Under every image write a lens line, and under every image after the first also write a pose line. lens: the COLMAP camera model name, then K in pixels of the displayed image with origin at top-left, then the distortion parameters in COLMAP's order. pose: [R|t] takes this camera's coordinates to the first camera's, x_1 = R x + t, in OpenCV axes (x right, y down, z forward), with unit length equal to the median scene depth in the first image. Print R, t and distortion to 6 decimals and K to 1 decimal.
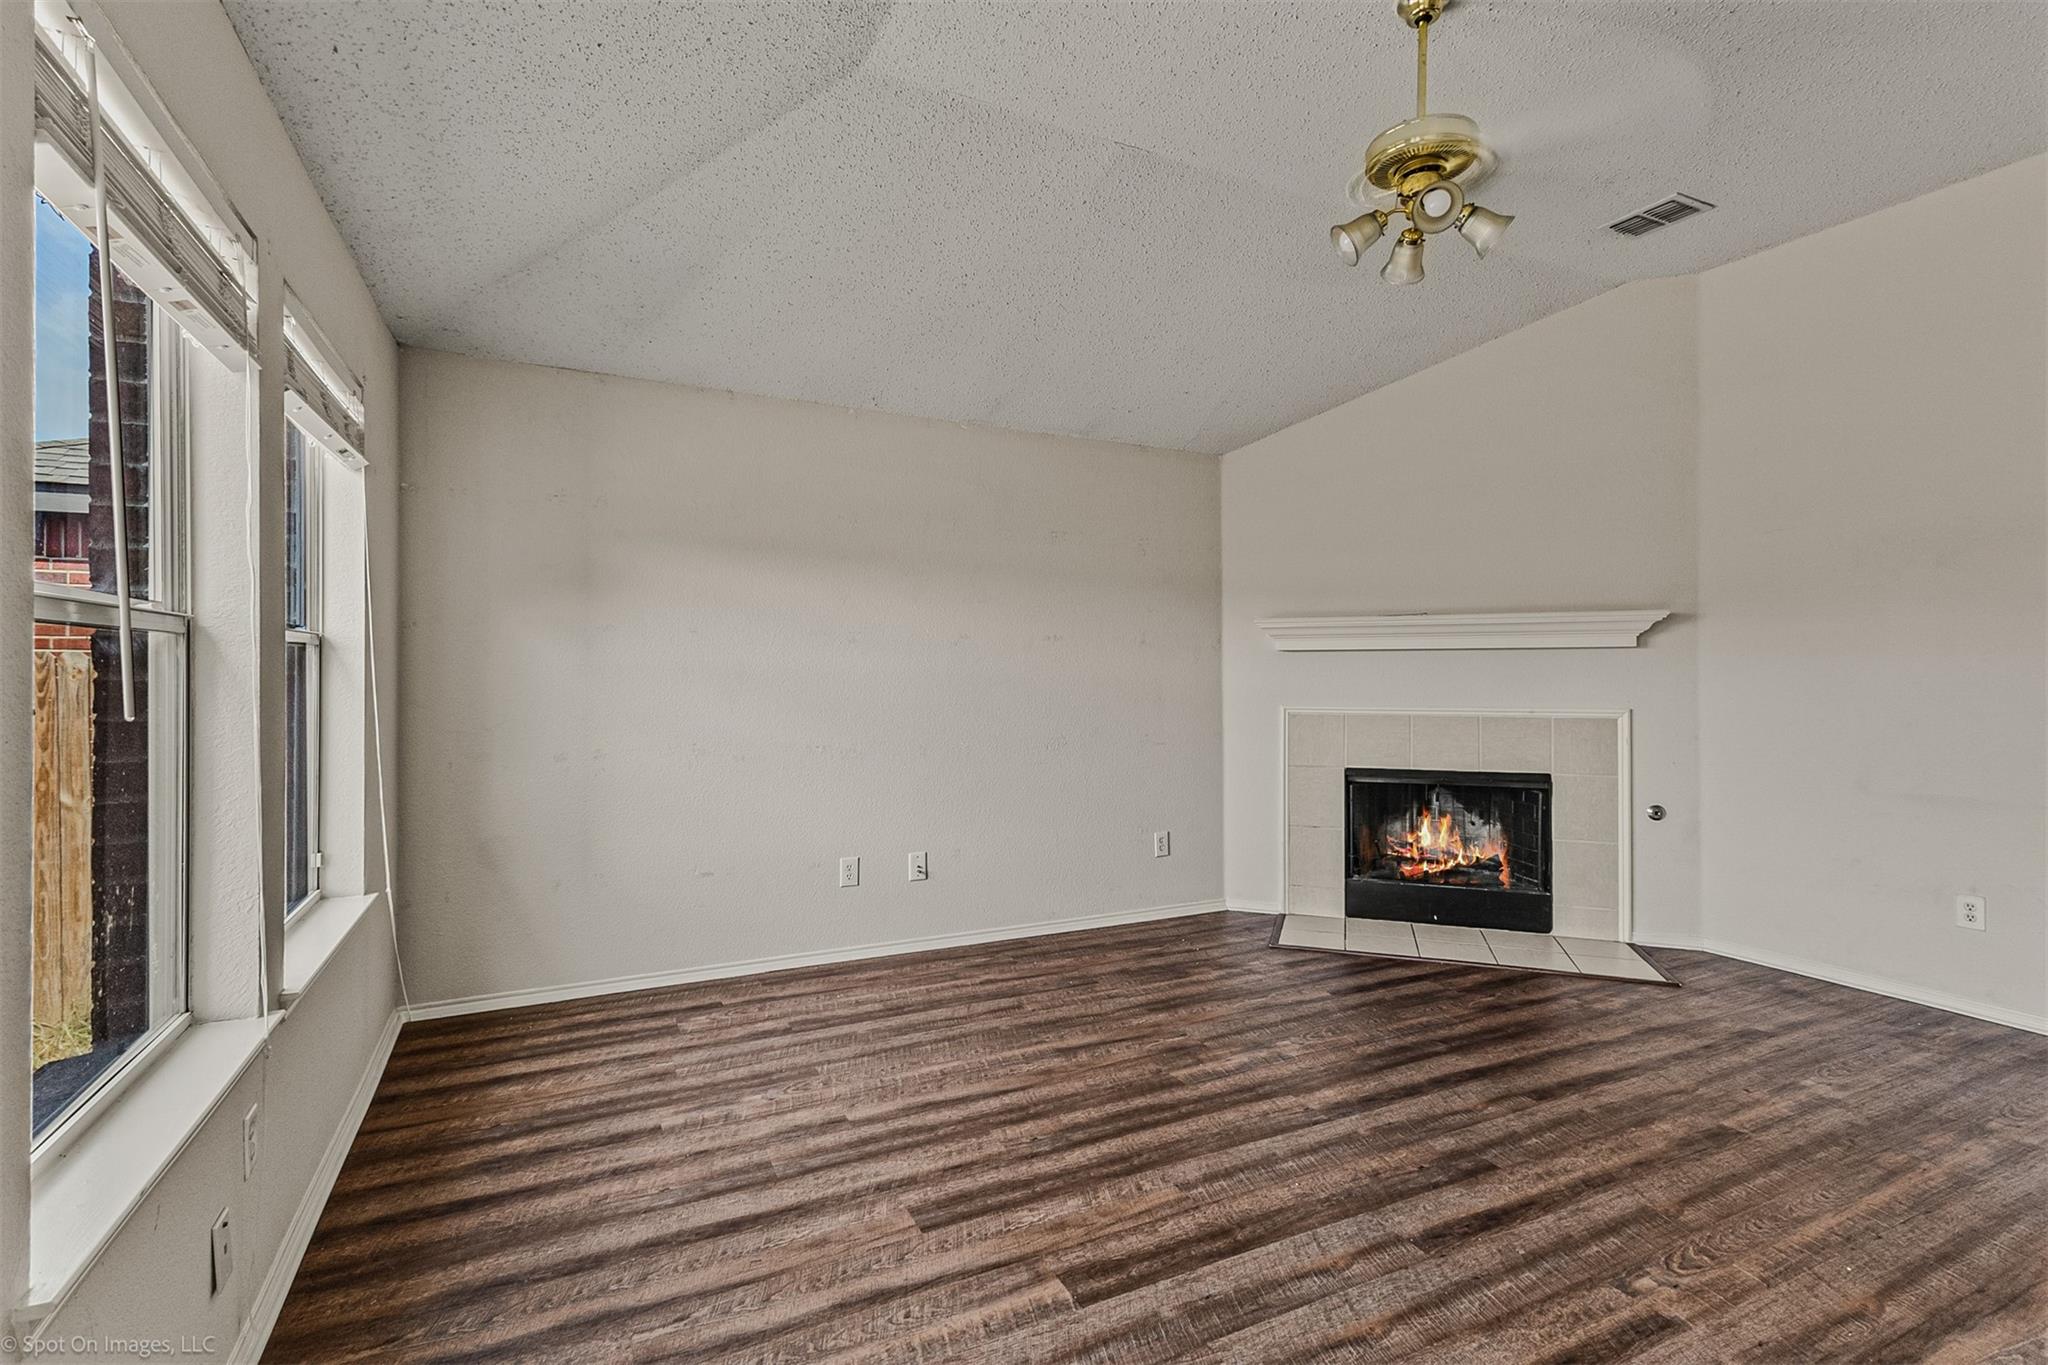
lens RADIAL K [[948.5, 0, 1028.1], [0, 948.5, 672.1], [0, 0, 1]] dist [0.018263, -0.000211]
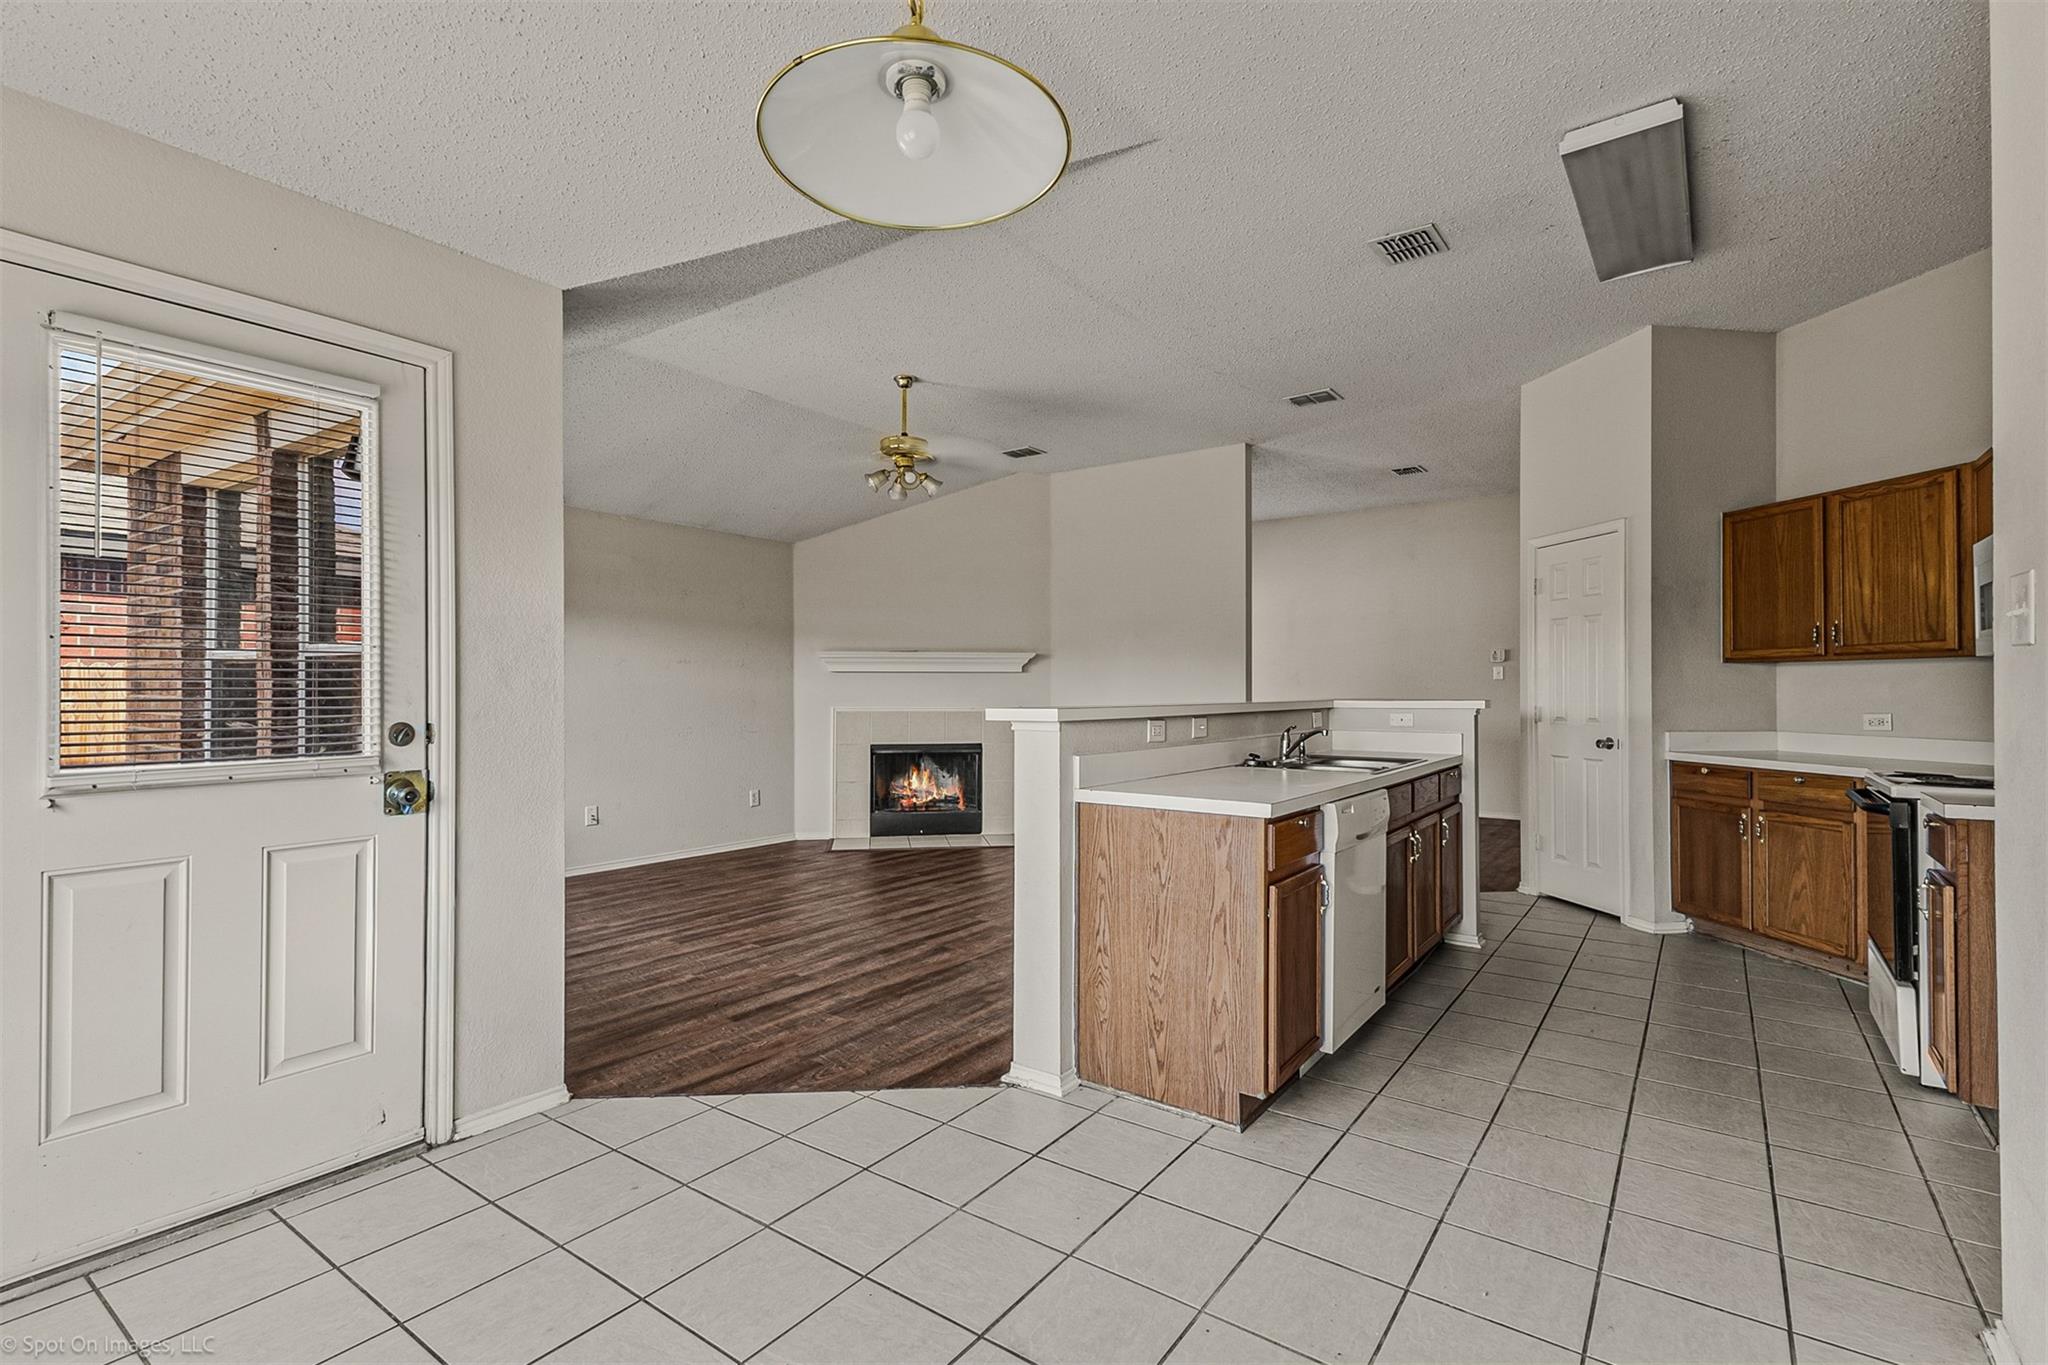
lens RADIAL K [[948.5, 0, 1029.3], [0, 948.5, 684.1], [0, 0, 1]] dist [0.018263, -0.000211]
pose [[0.882488, 0.004056, 0.470317, -0.209558], [-0.001458, 0.999982, -0.005888, 0.007361], [-0.470332, 0.004510, 0.882478, -0.617273]]
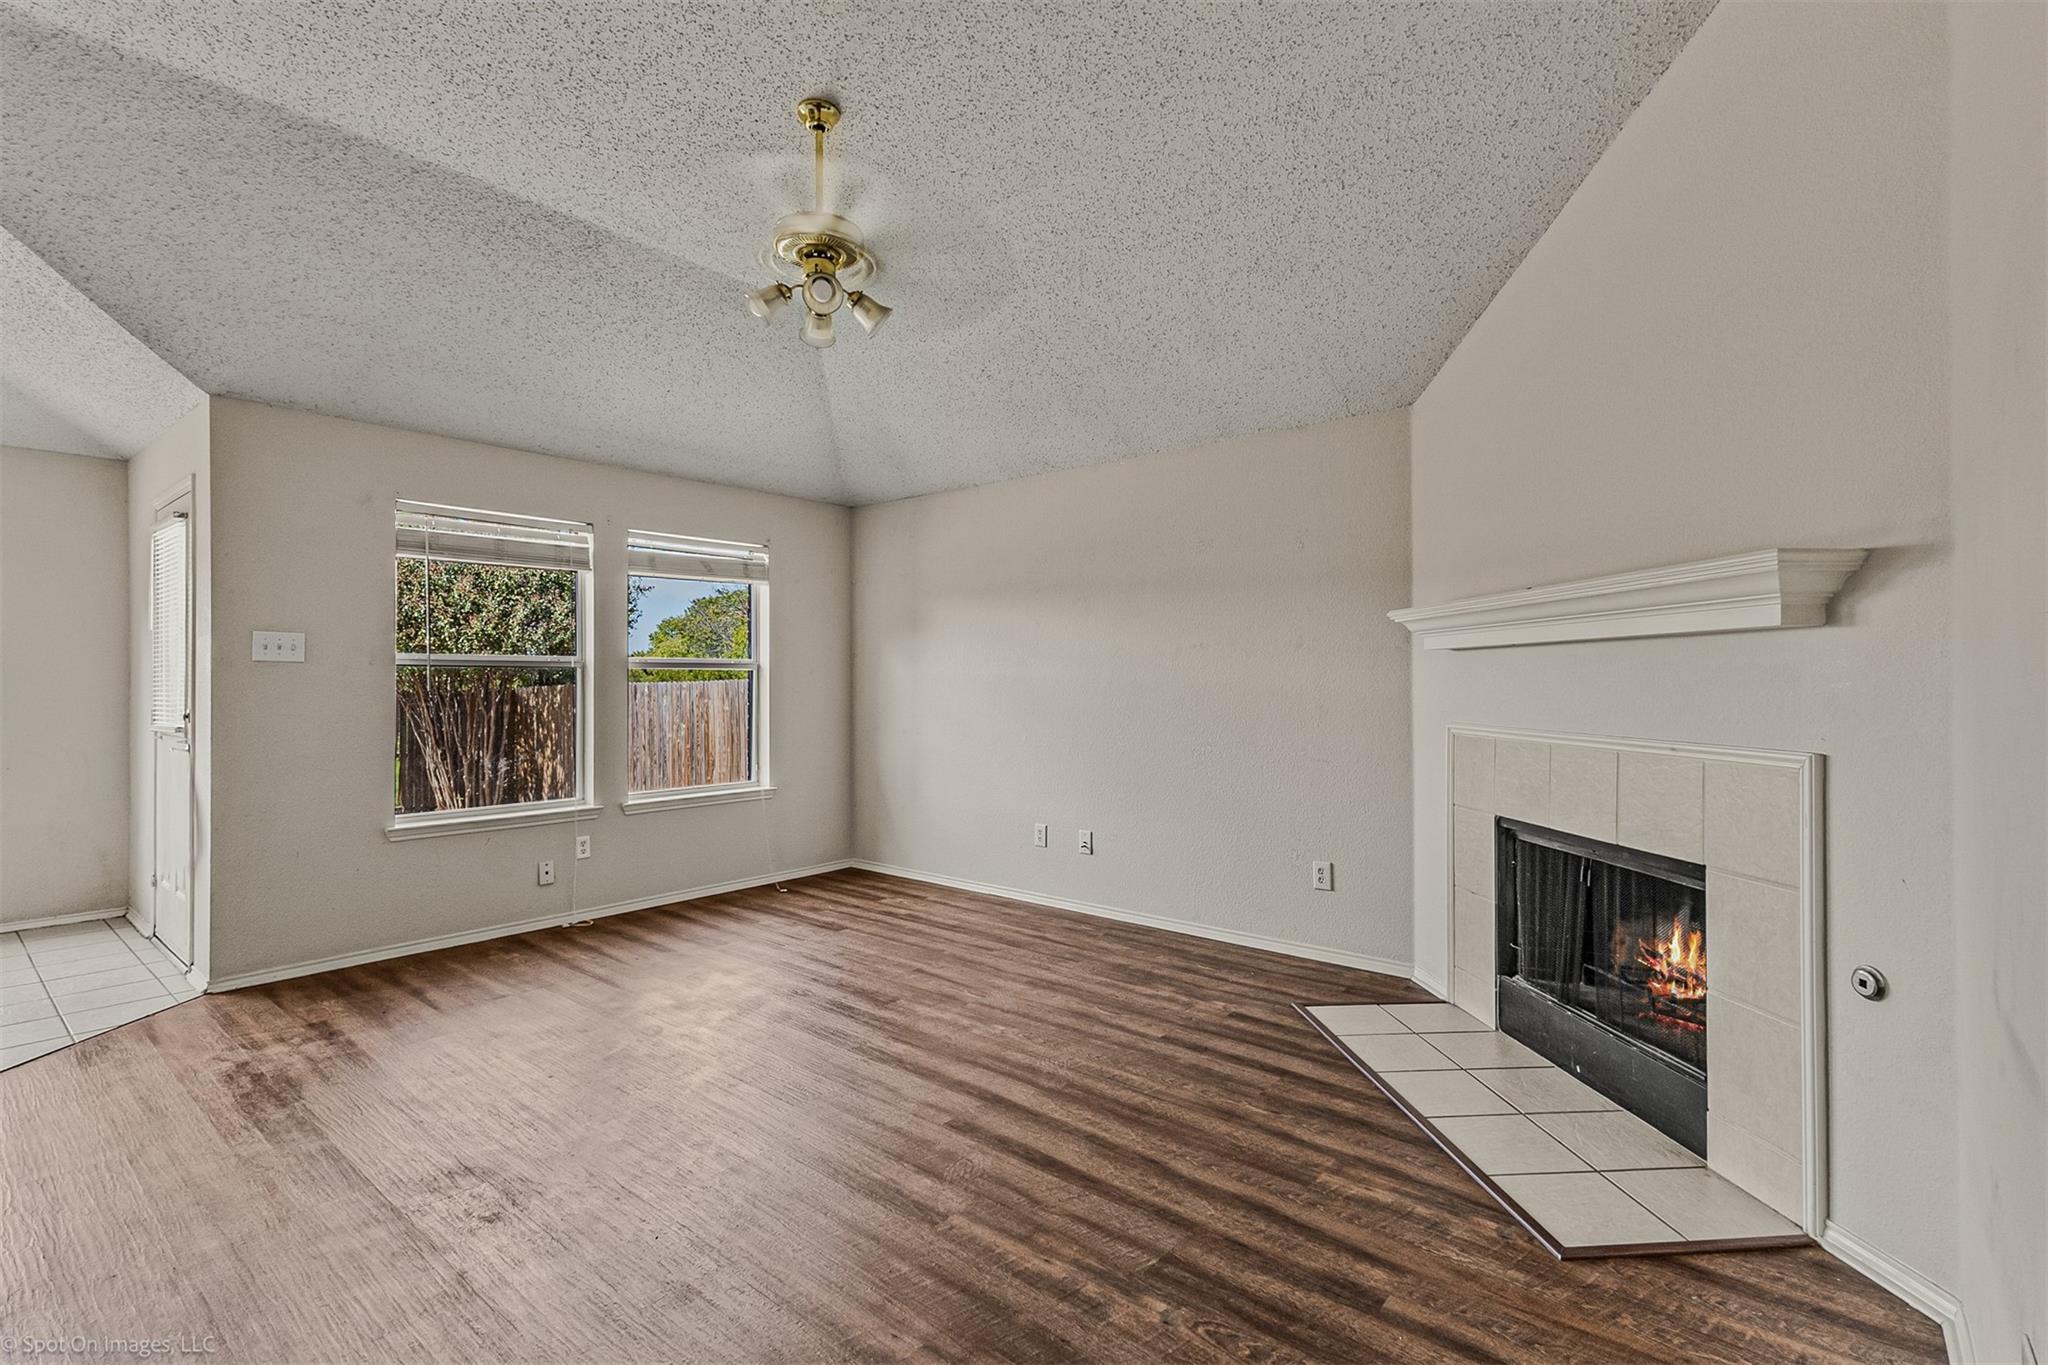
lens RADIAL K [[948.5, 0, 1020.4], [0, 948.5, 679.5], [0, 0, 1]] dist [0.018263, -0.000211]
pose [[0.397771, -0.000559, -0.917485, 0.928369], [0.000470, 1.000000, -0.000406, 0.001300], [0.917485, -0.000270, 0.397771, 0.444777]]
